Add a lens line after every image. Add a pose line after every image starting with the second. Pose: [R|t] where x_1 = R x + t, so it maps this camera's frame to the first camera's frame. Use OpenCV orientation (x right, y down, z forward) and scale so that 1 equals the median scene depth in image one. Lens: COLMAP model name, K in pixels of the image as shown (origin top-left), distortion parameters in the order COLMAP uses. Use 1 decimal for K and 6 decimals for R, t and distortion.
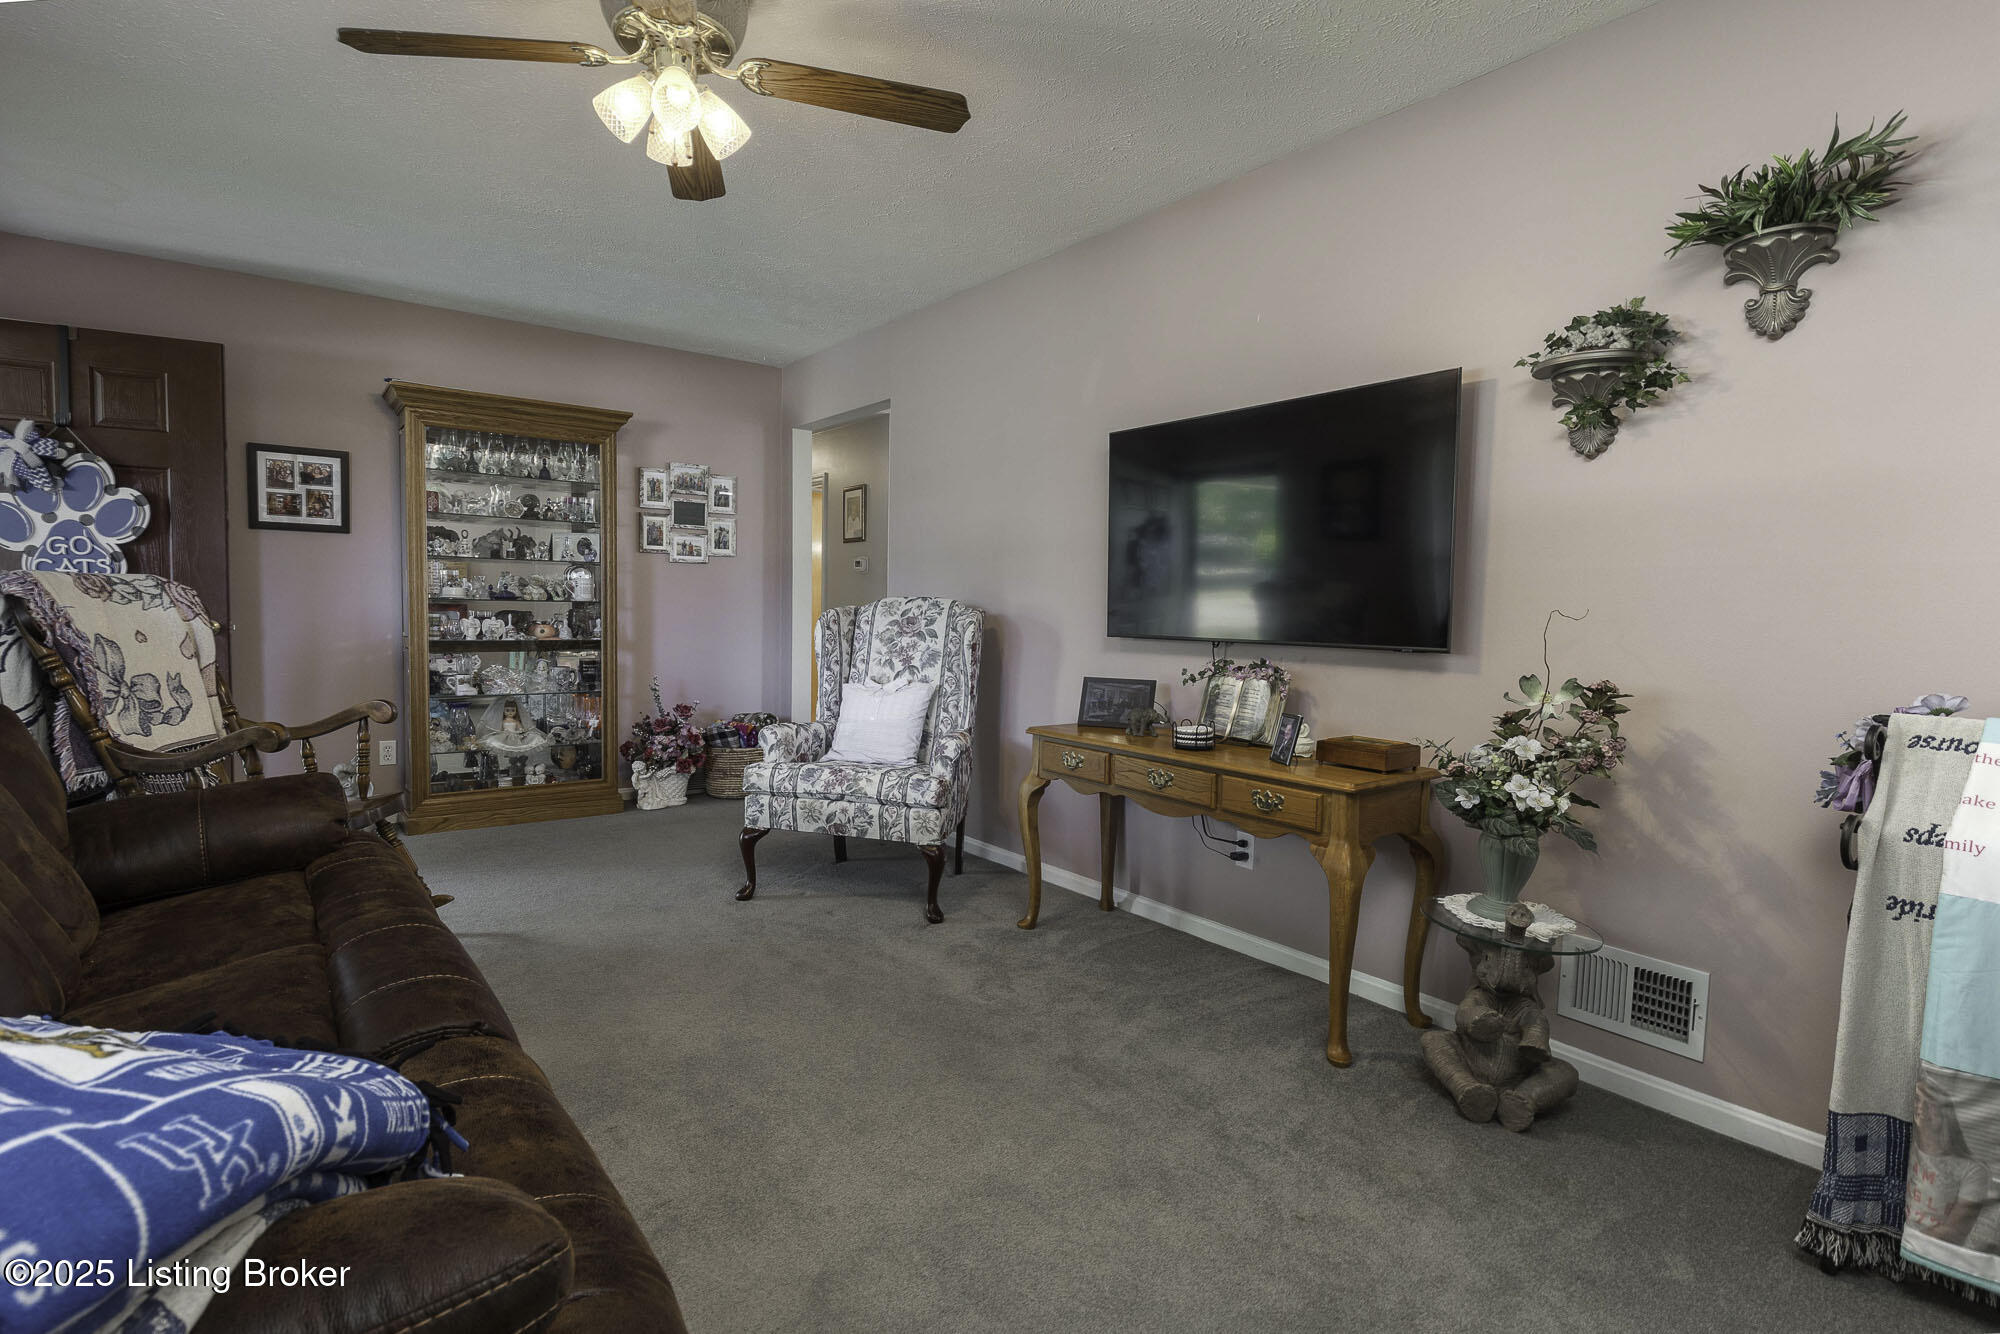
lens RADIAL K [[999.9, 0, 1000.0], [0, 999.9, 667.0], [0, 0, 1]] dist [0.000306, 0.000009]
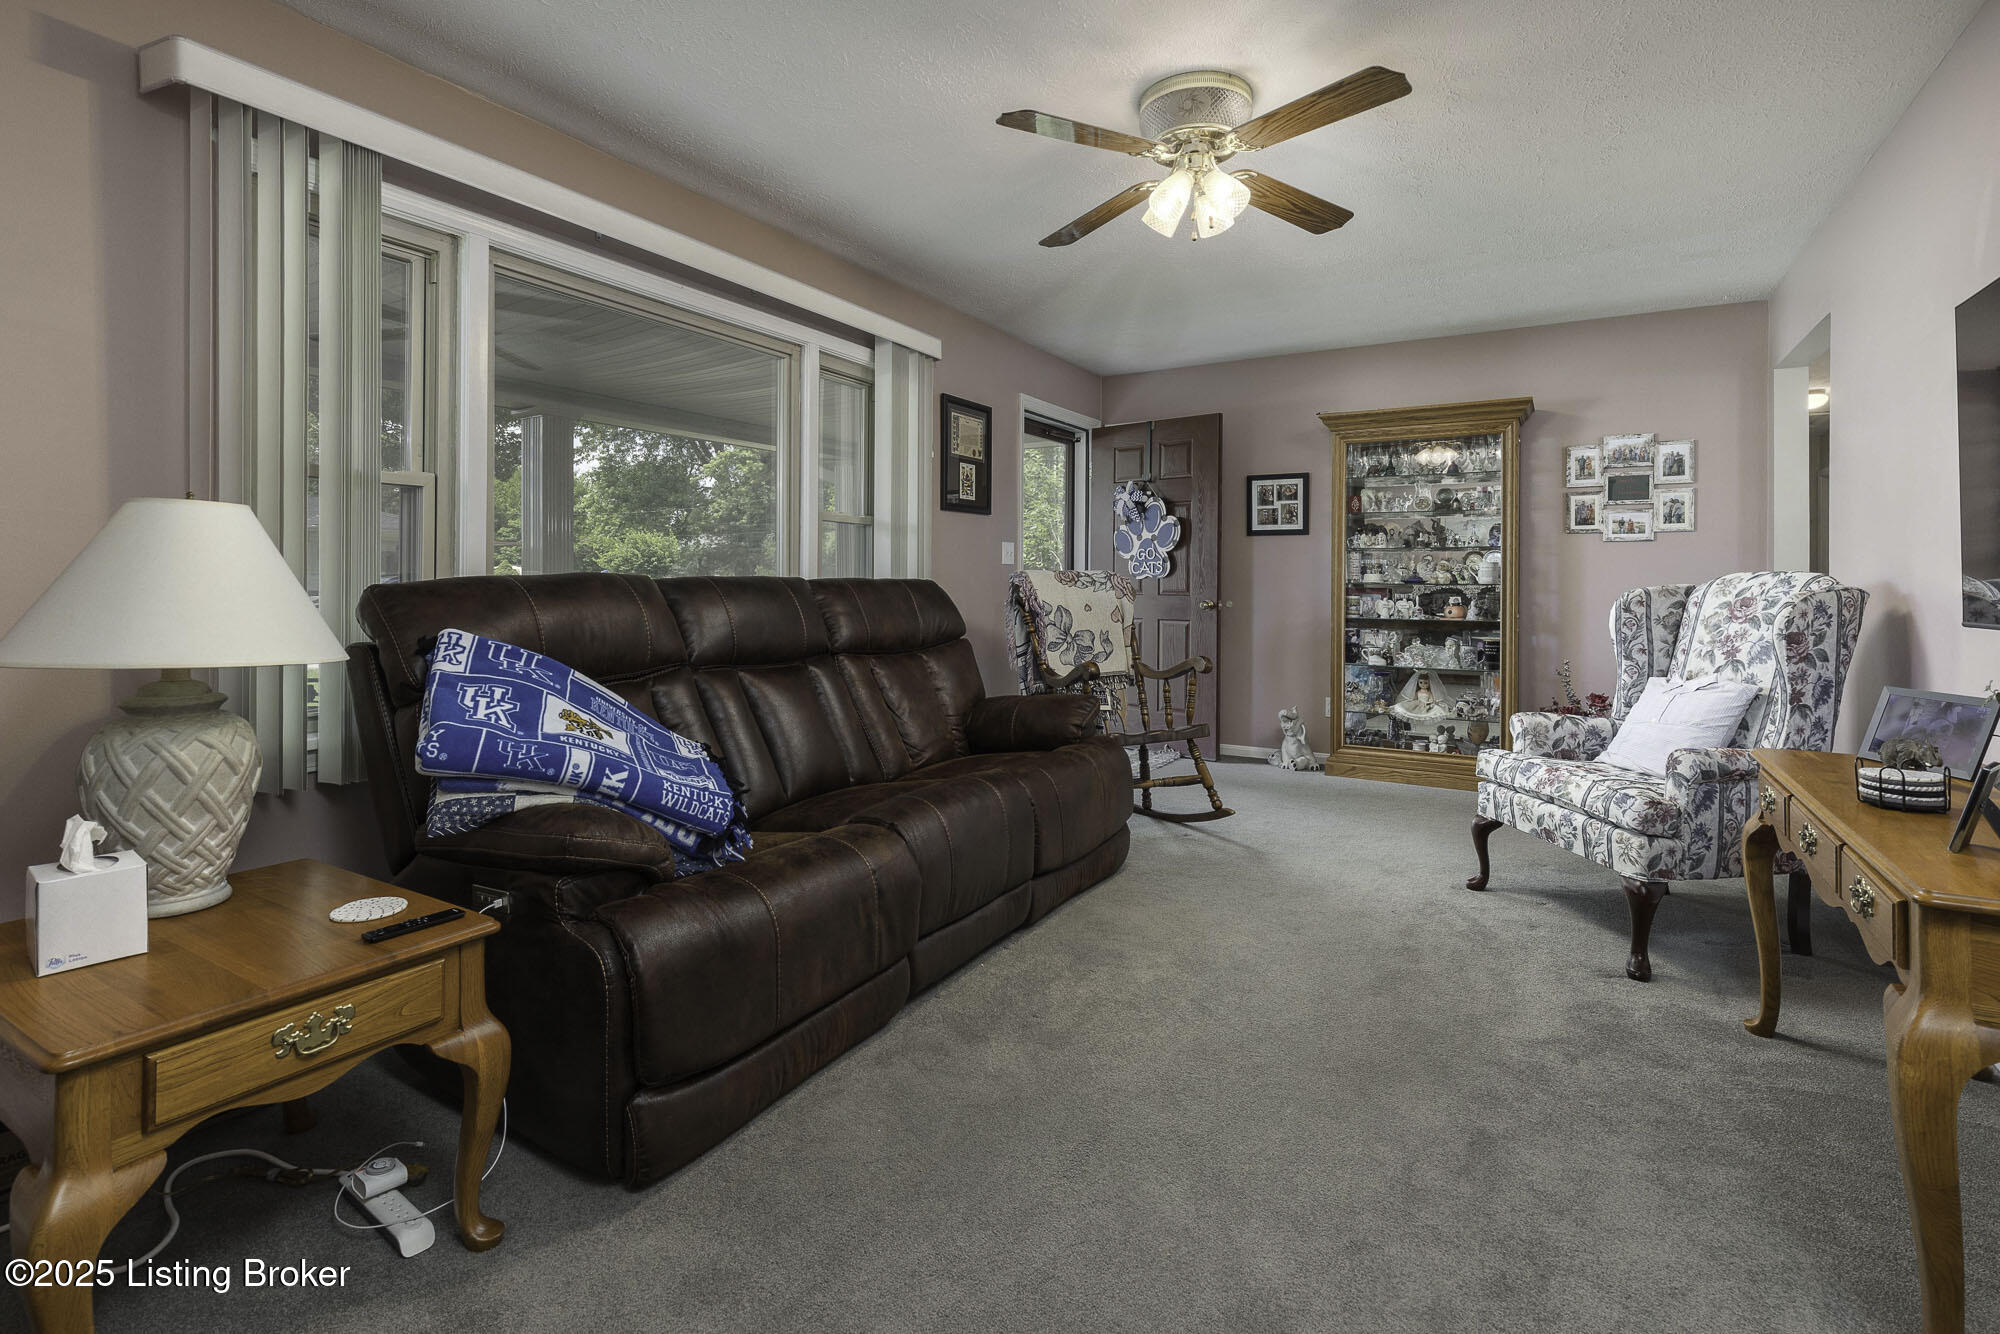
lens RADIAL K [[958.8, 0, 998.0], [0, 958.8, 580.3], [0, 0, 1]] dist [0.000855, -0.000370]
pose [[0.360925, -0.018505, -0.932411, 0.395736], [-0.054073, 0.997706, -0.040732, -0.001875], [0.931026, 0.065120, 0.359096, 0.195796]]
